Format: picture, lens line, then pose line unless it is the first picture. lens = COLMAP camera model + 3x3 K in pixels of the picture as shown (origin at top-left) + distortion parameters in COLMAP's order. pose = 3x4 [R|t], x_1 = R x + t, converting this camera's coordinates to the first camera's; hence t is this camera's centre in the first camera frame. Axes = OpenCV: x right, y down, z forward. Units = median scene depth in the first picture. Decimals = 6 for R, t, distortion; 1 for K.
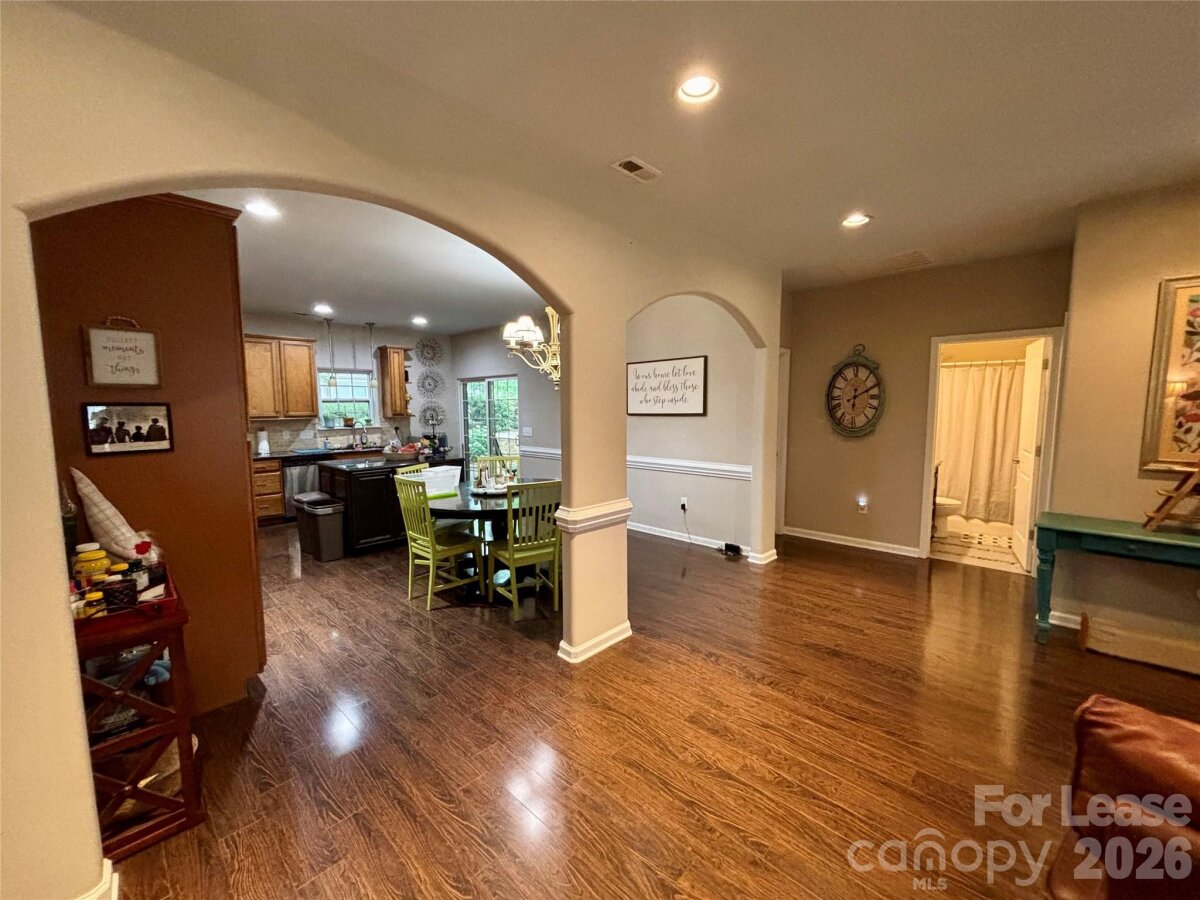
lens RADIAL K [[484.2, 0, 599.4], [0, 484.2, 449.0], [0, 0, 1]] dist [0.000805, -0.000196]
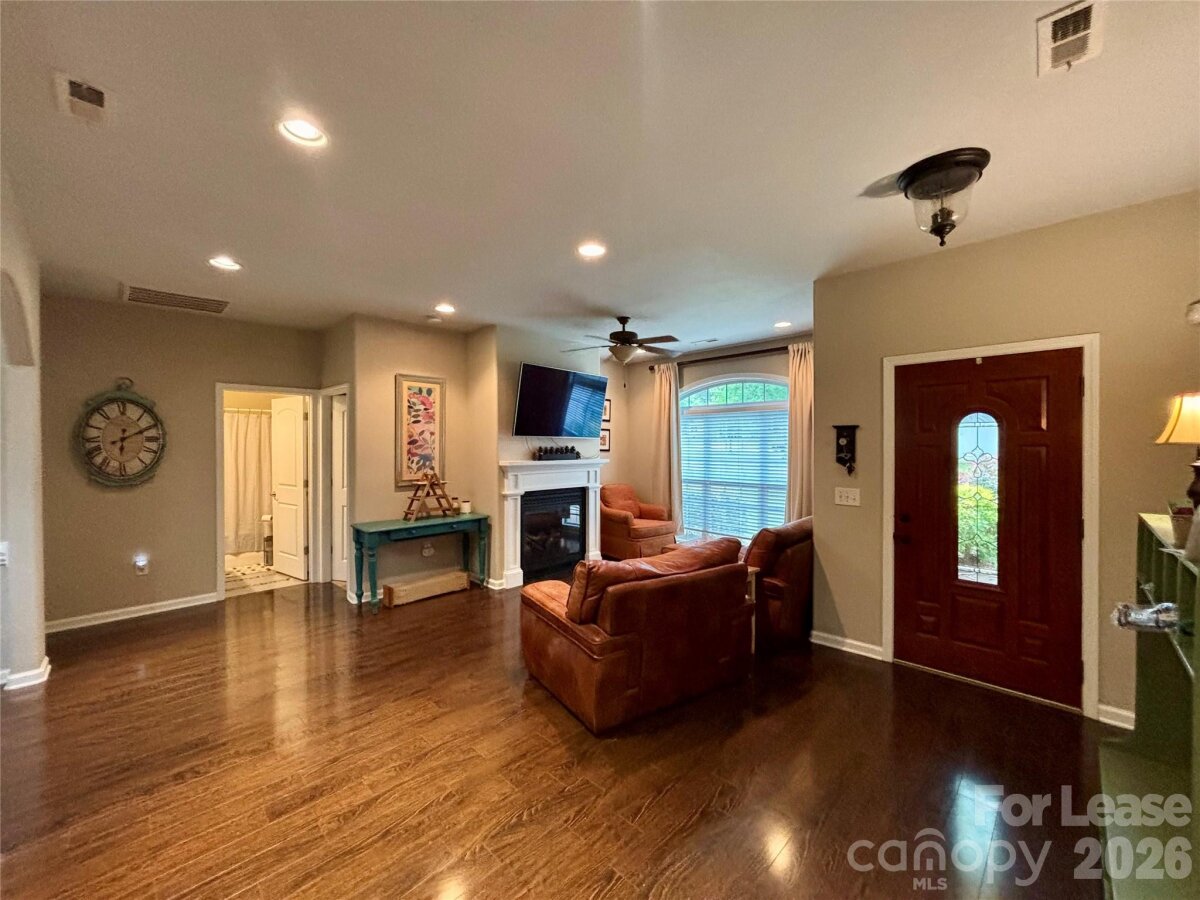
lens RADIAL K [[484.2, 0, 599.4], [0, 484.2, 449.0], [0, 0, 1]] dist [0.000805, -0.000196]
pose [[0.012877, -0.003716, 0.999910, -0.317966], [0.094944, 0.995480, 0.002477, -0.014210], [-0.995399, 0.094903, 0.013171, 0.177017]]
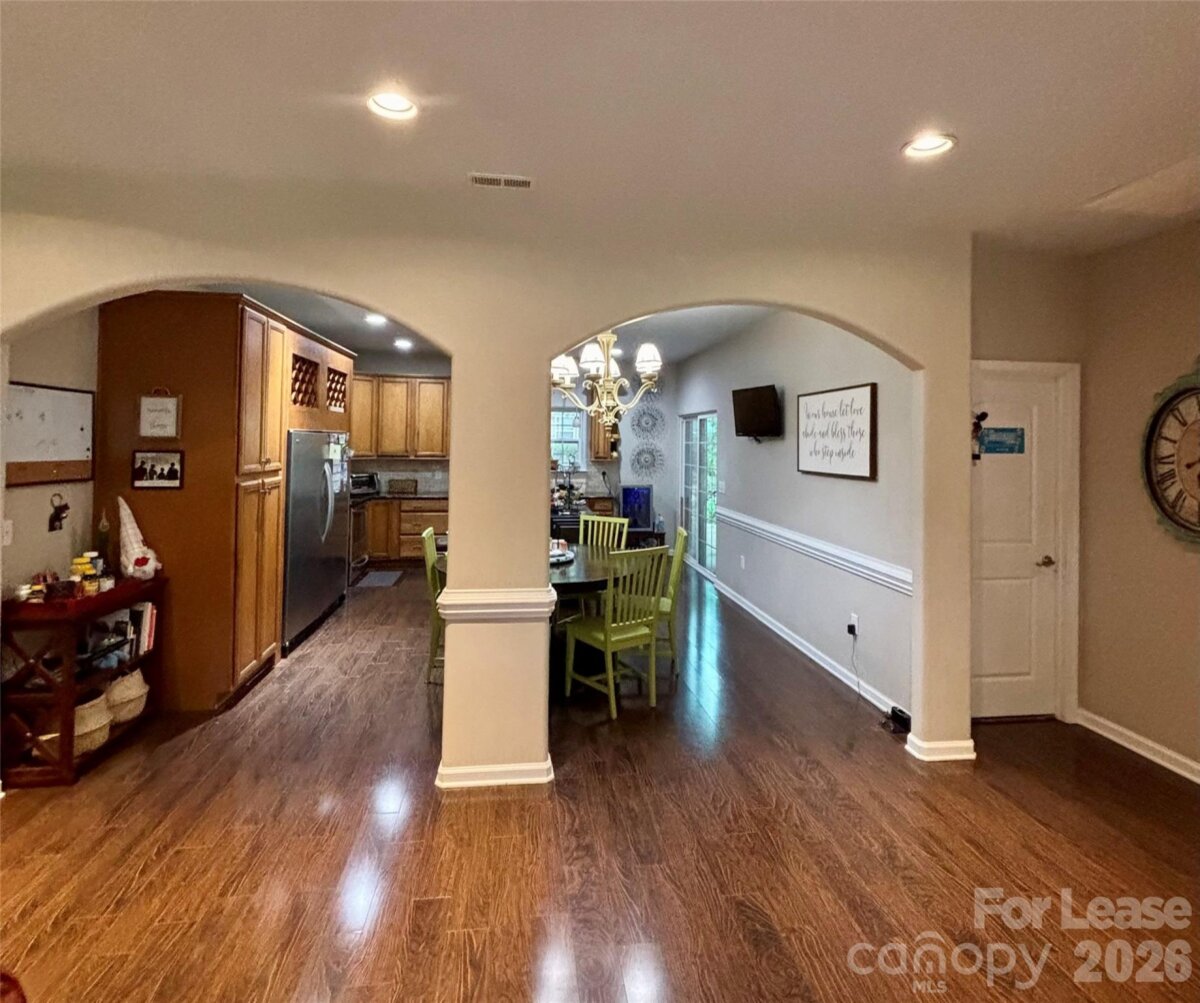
lens RADIAL K [[655.5, 0, 603.6], [0, 655.5, 421.5], [0, 0, 1]] dist [0.002111, 0.001943]
pose [[0.782280, 0.000626, -0.622927, 0.495963], [-0.074632, 0.992891, -0.092725, -0.043796], [0.618440, 0.119028, 0.776765, 0.154877]]
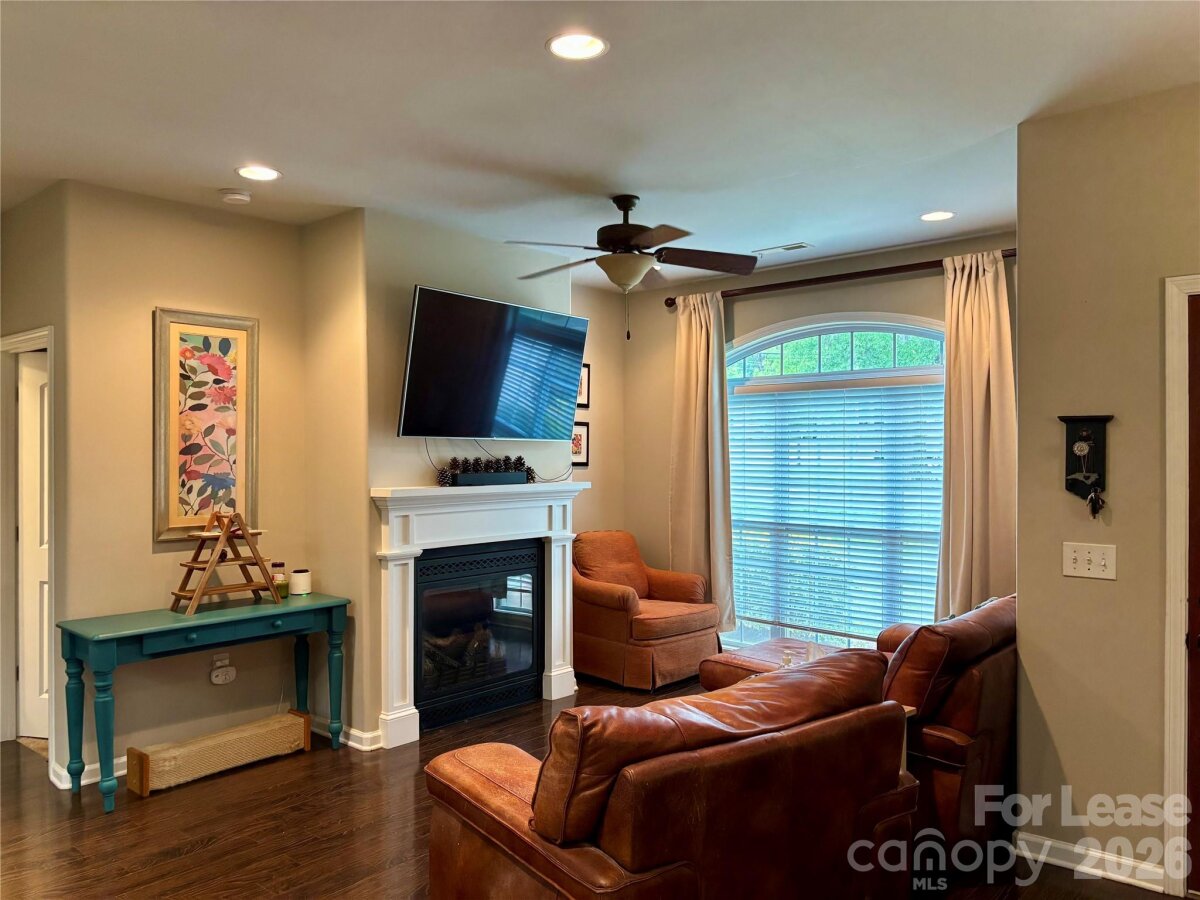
lens RADIAL K [[911.4, 0, 596.5], [0, 911.4, 456.8], [0, 0, 1]] dist [0.006757, -0.000900]
pose [[-0.039580, -0.001939, 0.999215, -0.247178], [0.096493, 0.995317, 0.005754, -0.021547], [-0.994546, 0.096645, -0.039207, 0.206680]]
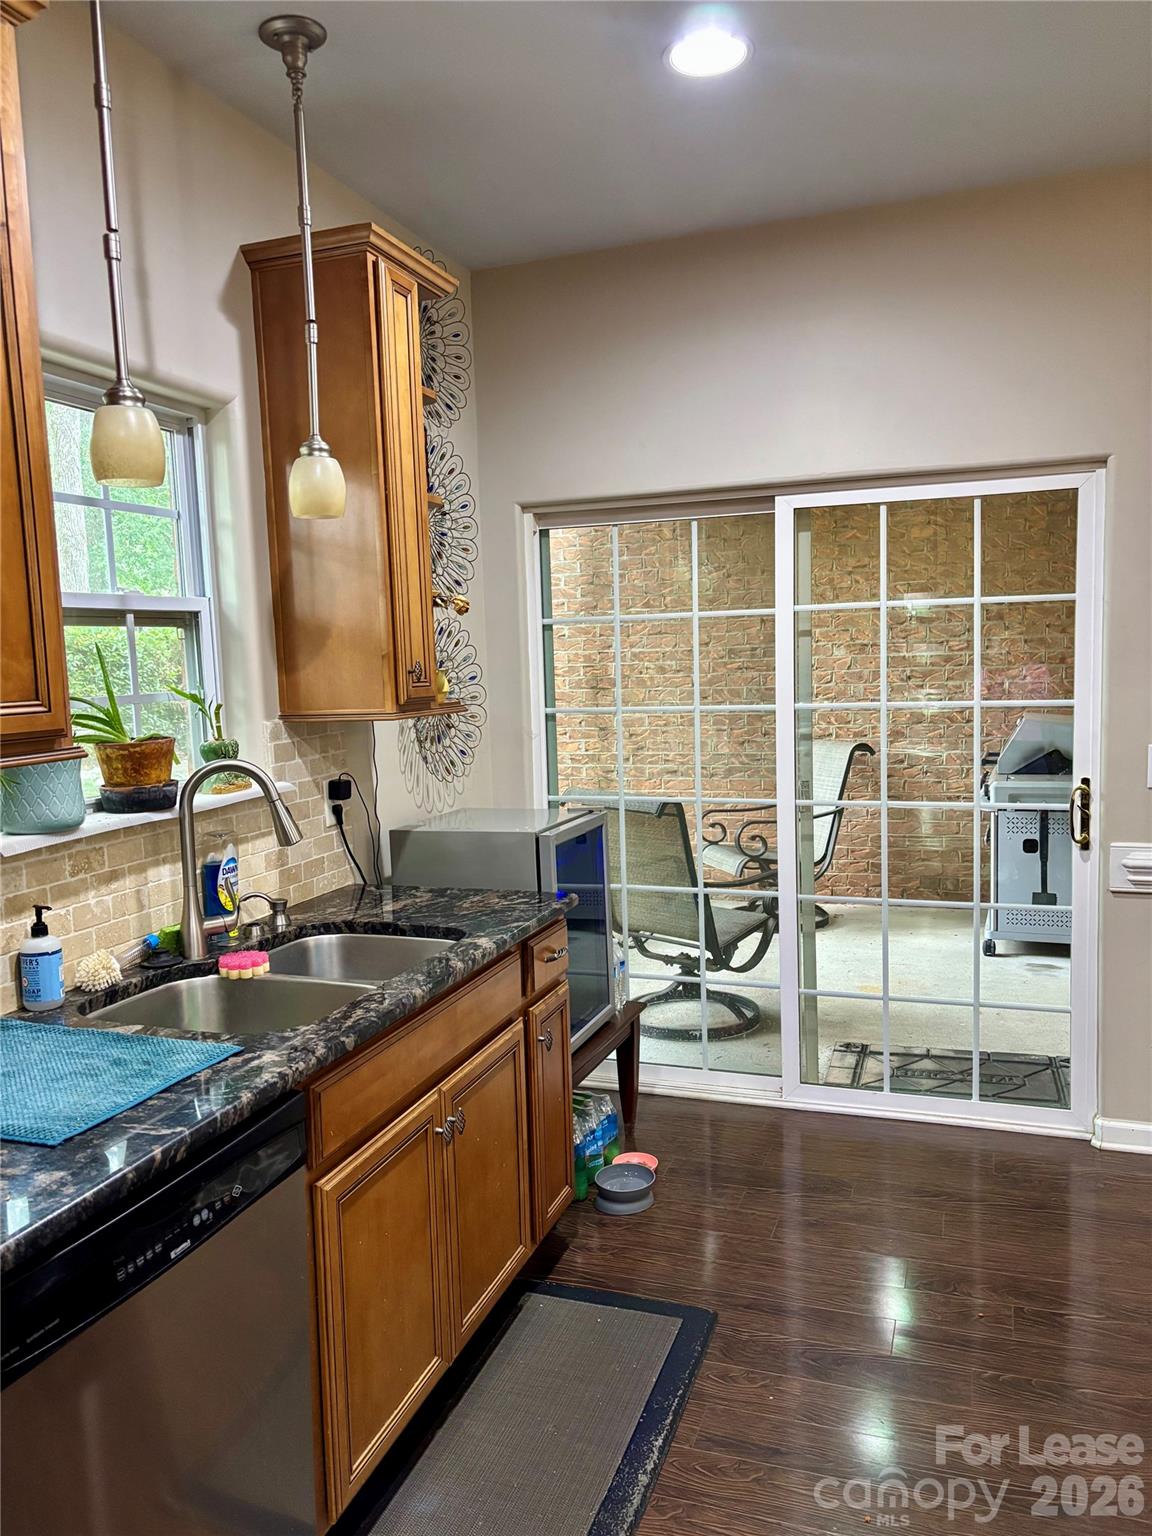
lens RADIAL K [[1166.6, 0, 577.1], [0, 1166.6, 757.9], [0, 0, 1]] dist [0.006757, -0.000900]
pose [[0.908428, -0.063773, 0.413148, -0.832341], [0.066980, 0.997732, 0.006734, -0.082666], [-0.412641, 0.021555, 0.910639, 1.021873]]
